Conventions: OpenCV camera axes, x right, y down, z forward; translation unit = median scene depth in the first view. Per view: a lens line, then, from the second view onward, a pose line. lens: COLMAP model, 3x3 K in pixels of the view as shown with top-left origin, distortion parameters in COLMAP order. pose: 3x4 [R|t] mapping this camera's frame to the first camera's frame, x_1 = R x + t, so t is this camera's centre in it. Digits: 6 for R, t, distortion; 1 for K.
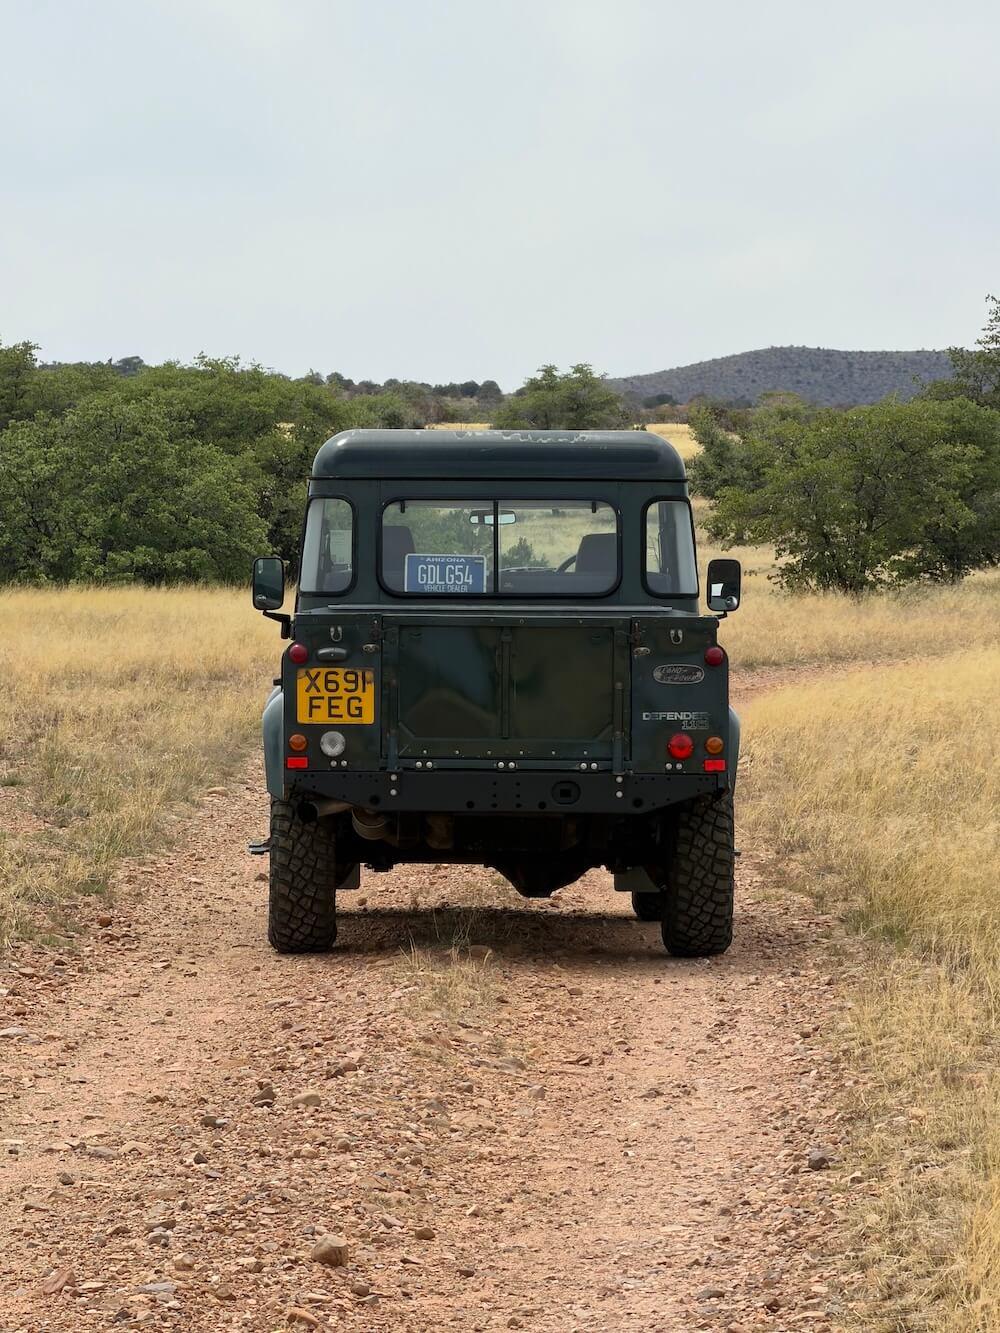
lens RADIAL K [[8080.7, 0, 500.0], [0, 8080.7, 666.5], [0, 0, 1]] dist [0.195114, 13.515375]
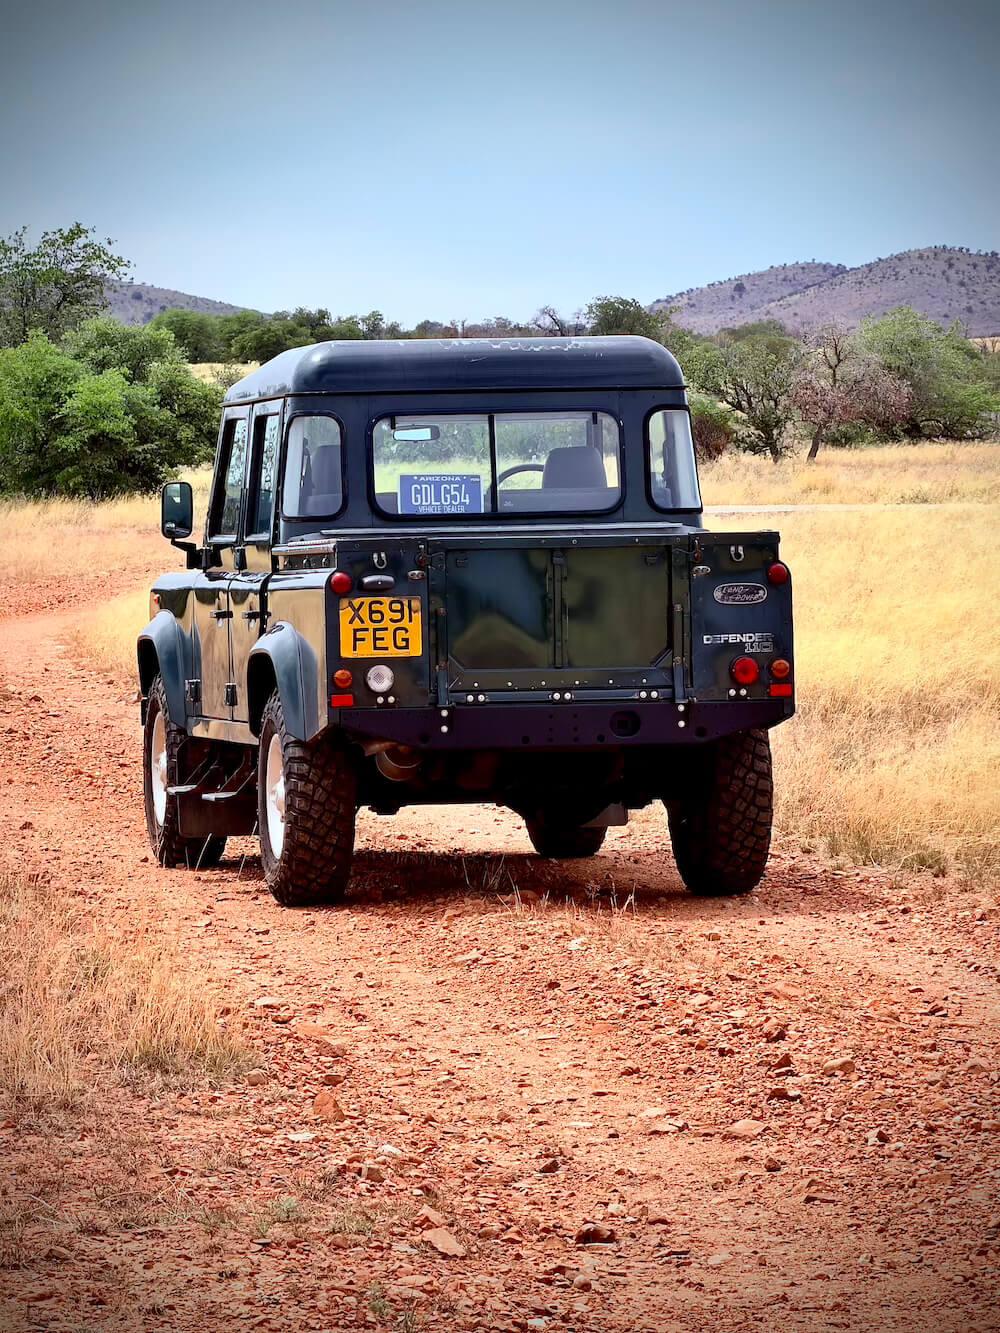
lens RADIAL K [[8080.7, 0, 500.0], [0, 8080.7, 666.5], [0, 0, 1]] dist [0.195114, 13.515375]
pose [[0.989194, -0.029209, 0.143675, -0.140010], [0.027909, 0.999549, 0.011055, -0.001719], [-0.143933, -0.006926, 0.989563, 0.078752]]
